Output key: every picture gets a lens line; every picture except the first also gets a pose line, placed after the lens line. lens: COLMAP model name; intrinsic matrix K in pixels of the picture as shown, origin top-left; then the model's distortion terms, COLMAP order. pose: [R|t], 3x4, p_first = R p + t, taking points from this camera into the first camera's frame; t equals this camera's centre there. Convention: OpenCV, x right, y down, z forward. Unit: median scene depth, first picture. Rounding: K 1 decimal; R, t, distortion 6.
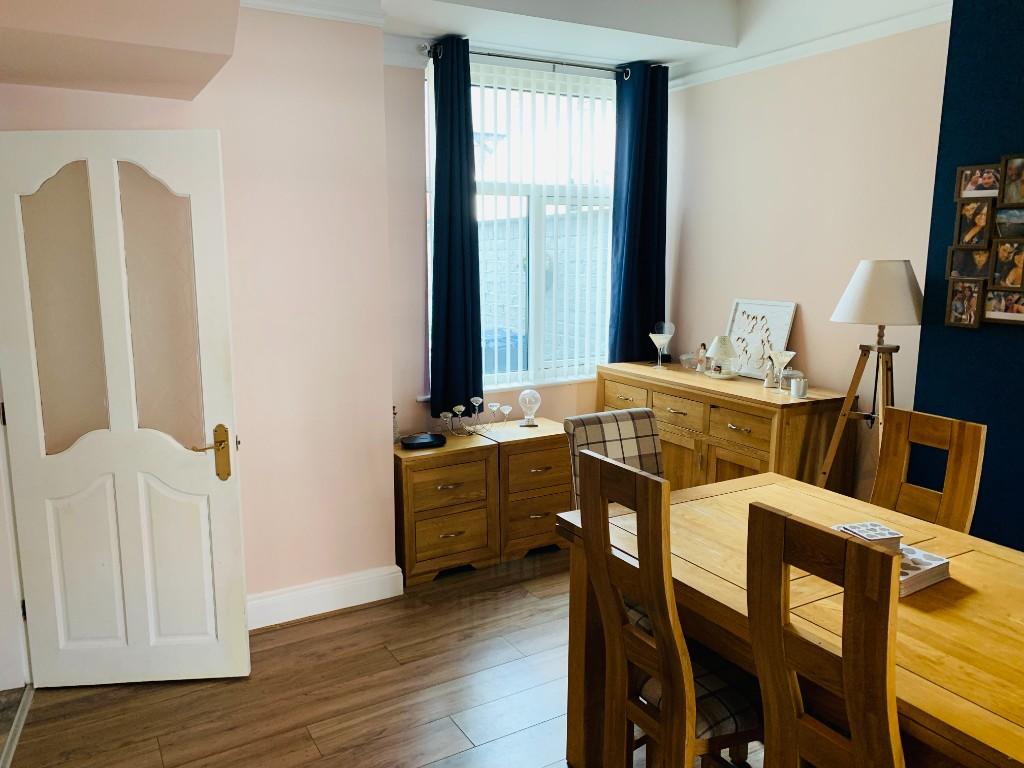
lens RADIAL K [[775.3, 0, 512.1], [0, 775.3, 385.3], [0, 0, 1]] dist [0.022105, -0.017284]
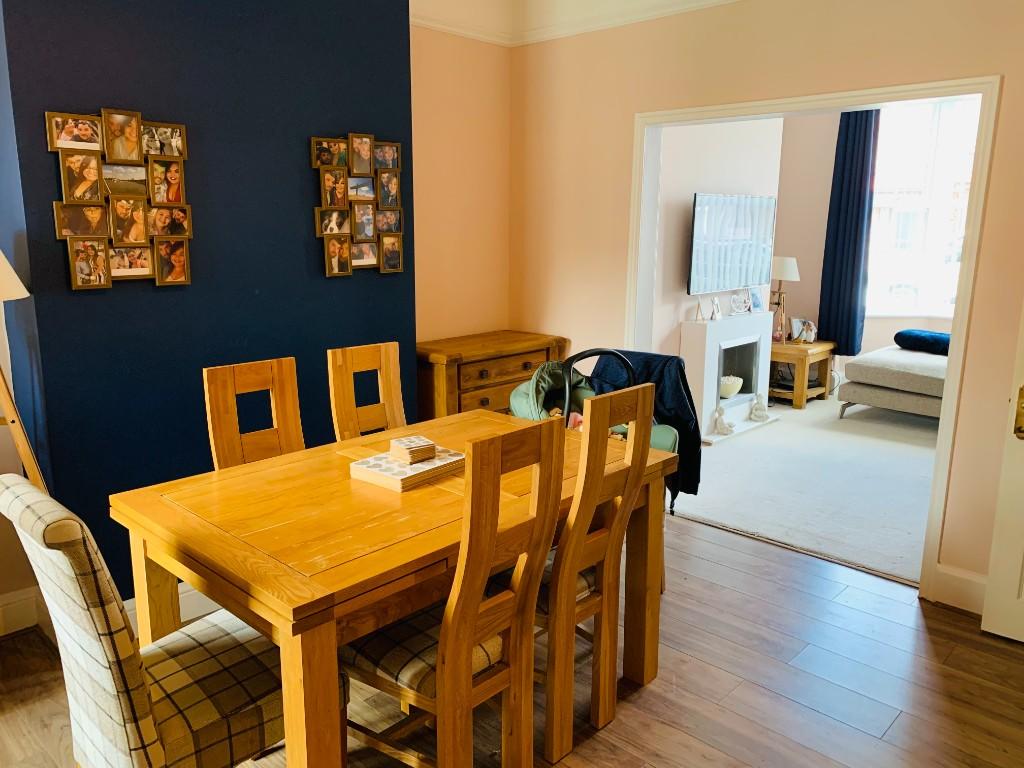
lens RADIAL K [[775.3, 0, 512.4], [0, 775.3, 379.1], [0, 0, 1]] dist [0.022105, -0.017284]
pose [[-0.276135, -0.198869, 0.940319, -0.481029], [0.166049, 0.953776, 0.250477, -0.126080], [-0.946666, 0.225305, -0.230349, 0.786637]]
